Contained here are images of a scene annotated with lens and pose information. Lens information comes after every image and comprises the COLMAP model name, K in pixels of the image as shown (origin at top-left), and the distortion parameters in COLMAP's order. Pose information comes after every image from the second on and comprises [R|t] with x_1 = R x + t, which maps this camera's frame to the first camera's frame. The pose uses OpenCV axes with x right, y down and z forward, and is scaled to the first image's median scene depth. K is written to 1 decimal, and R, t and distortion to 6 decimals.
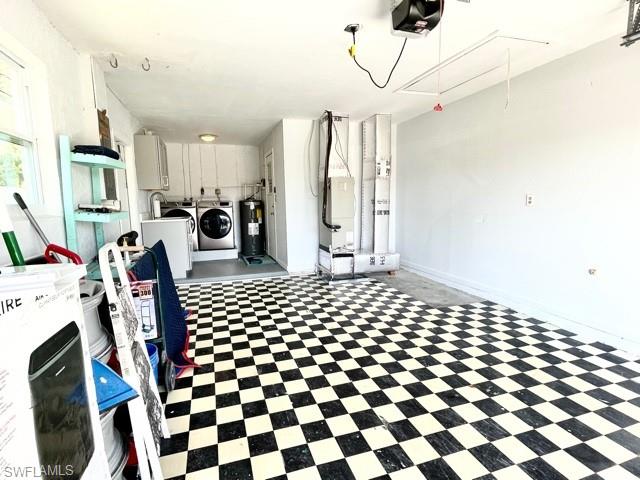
lens RADIAL K [[333.9, 0, 320.0], [0, 333.9, 240.0], [0, 0, 1]] dist [-0.000695, -0.000127]
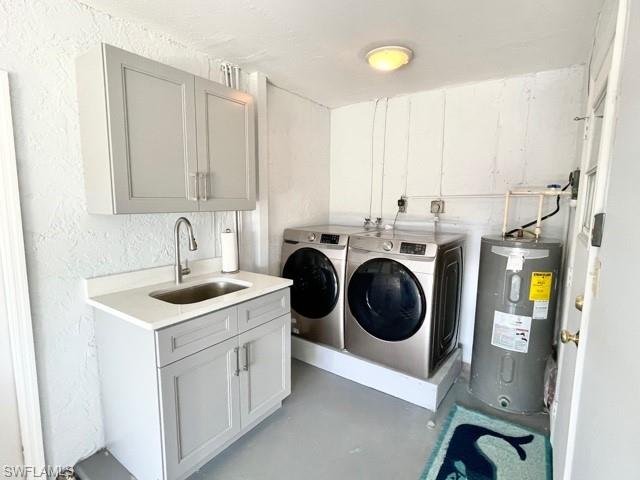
lens RADIAL K [[333.9, 0, 320.0], [0, 333.9, 240.0], [0, 0, 1]] dist [-0.000695, -0.000127]
pose [[0.610197, 0.128537, -0.781753, -0.074267], [-0.125893, 0.989945, 0.064502, -0.117267], [0.782183, 0.059059, 0.620243, 0.661713]]
